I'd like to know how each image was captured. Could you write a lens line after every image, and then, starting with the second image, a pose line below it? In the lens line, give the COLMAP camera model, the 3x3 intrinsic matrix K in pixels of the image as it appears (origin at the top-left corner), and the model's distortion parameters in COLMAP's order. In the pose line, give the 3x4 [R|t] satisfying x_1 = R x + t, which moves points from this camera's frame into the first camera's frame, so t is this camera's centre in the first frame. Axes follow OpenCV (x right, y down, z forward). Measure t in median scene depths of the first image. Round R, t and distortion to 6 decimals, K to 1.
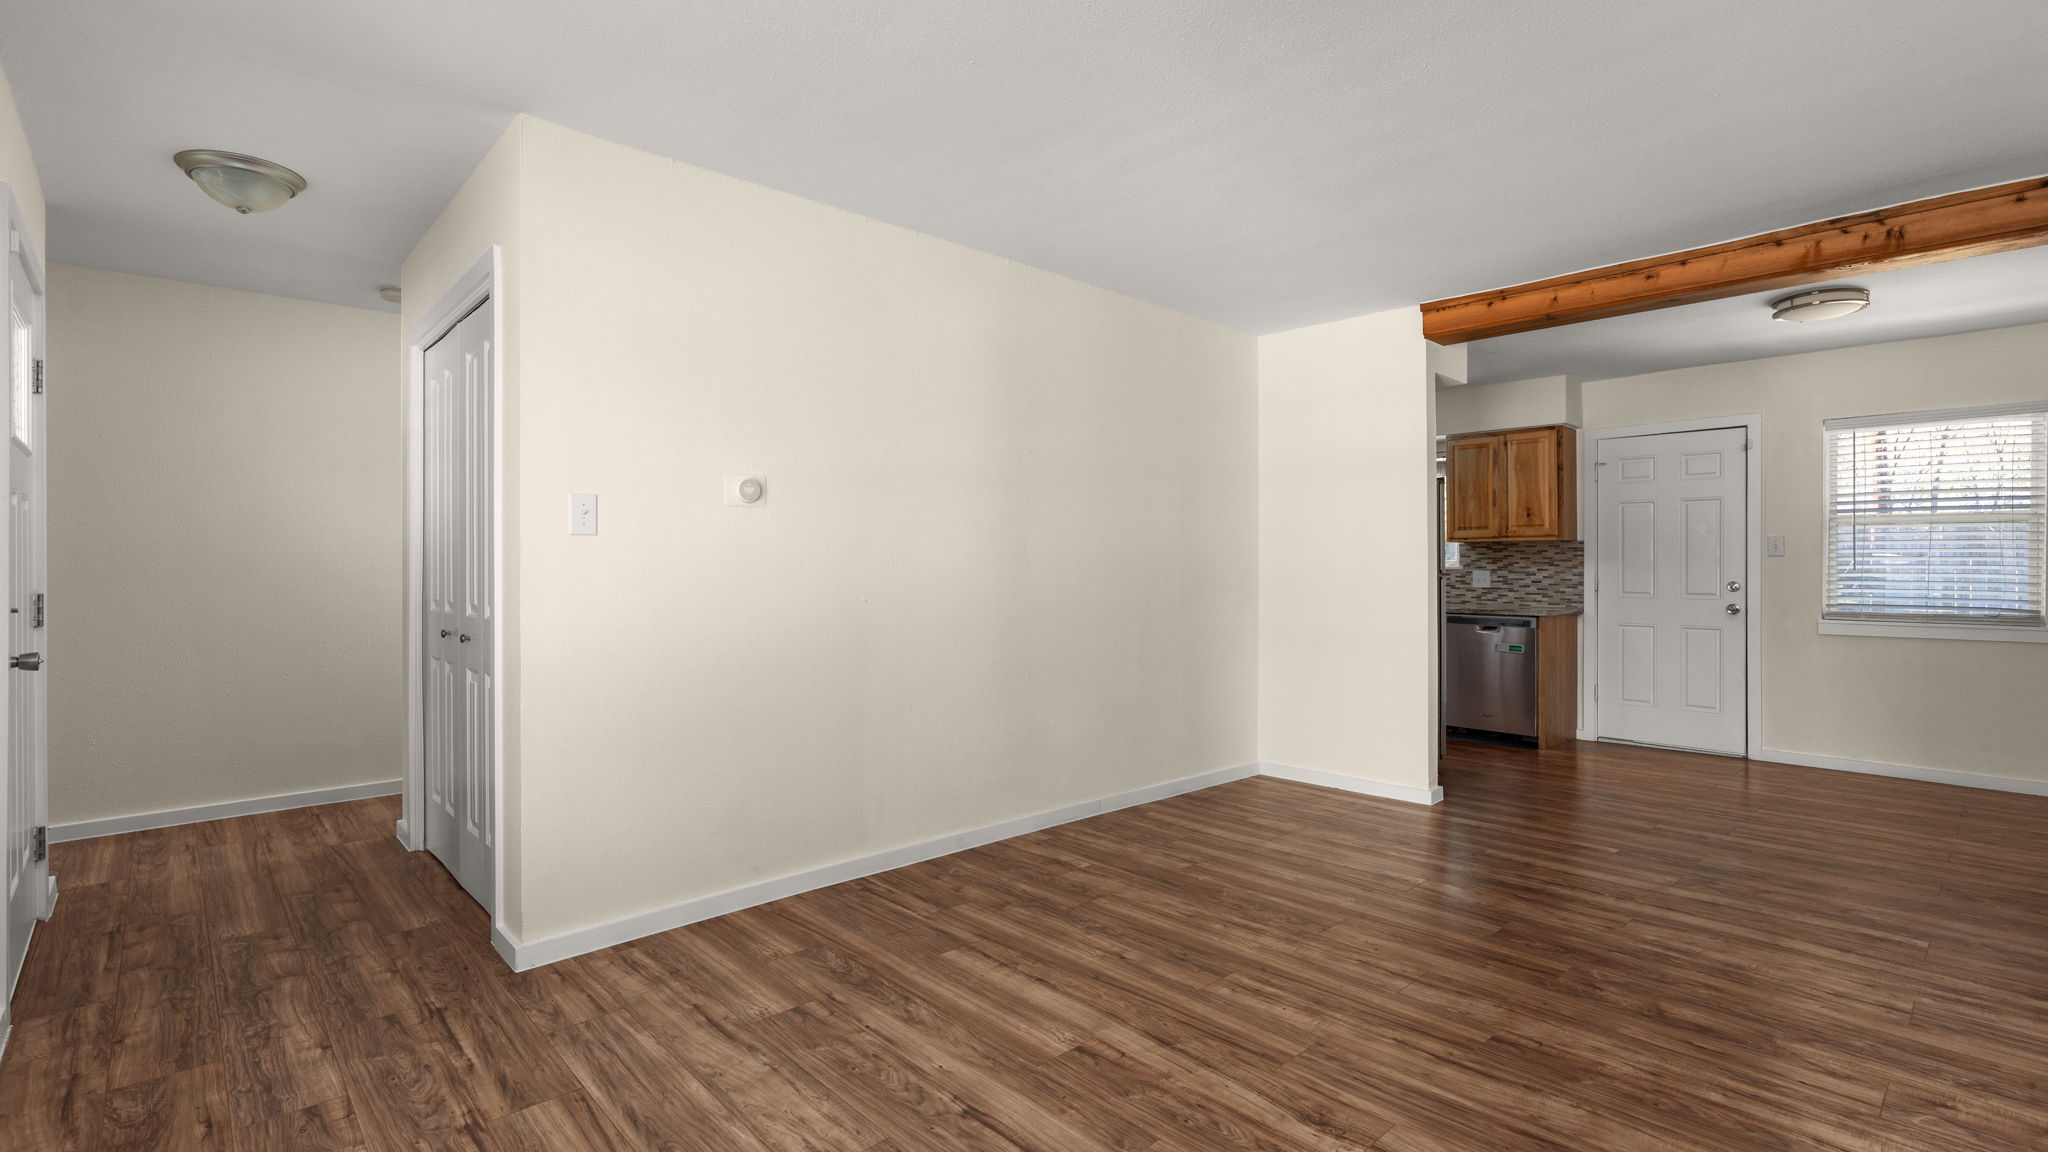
lens RADIAL K [[935.3, 0, 1018.1], [0, 935.3, 557.1], [0, 0, 1]] dist [-0.003662, 0.000355]
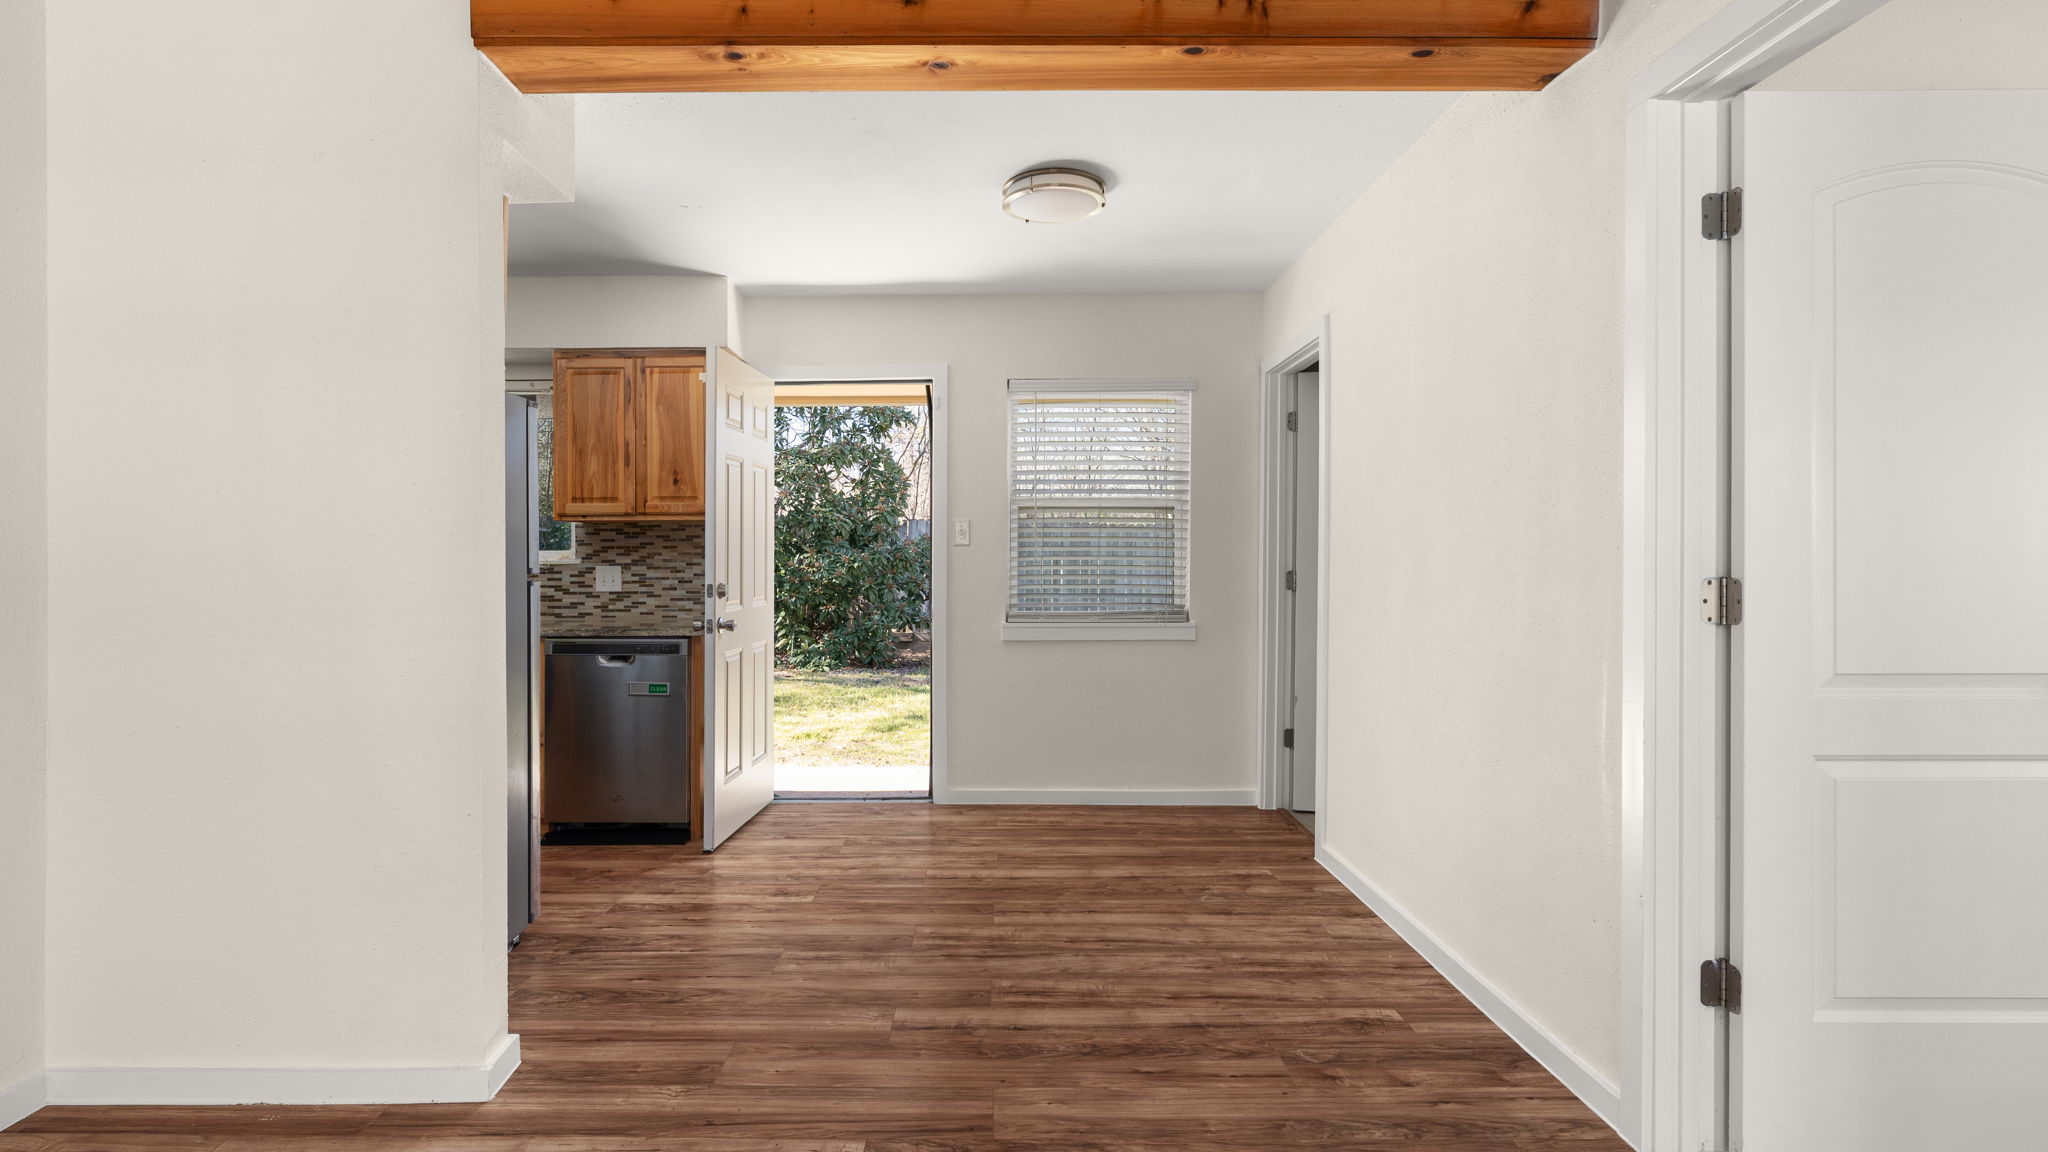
lens RADIAL K [[1114.9, 0, 1023.2], [0, 1114.9, 556.0], [0, 0, 1]] dist [-0.002973, 0.000001]
pose [[0.688936, -0.003888, 0.724812, 0.137816], [-0.002903, 0.999963, 0.008124, 0.000355], [-0.724816, -0.007701, 0.688899, 0.266069]]
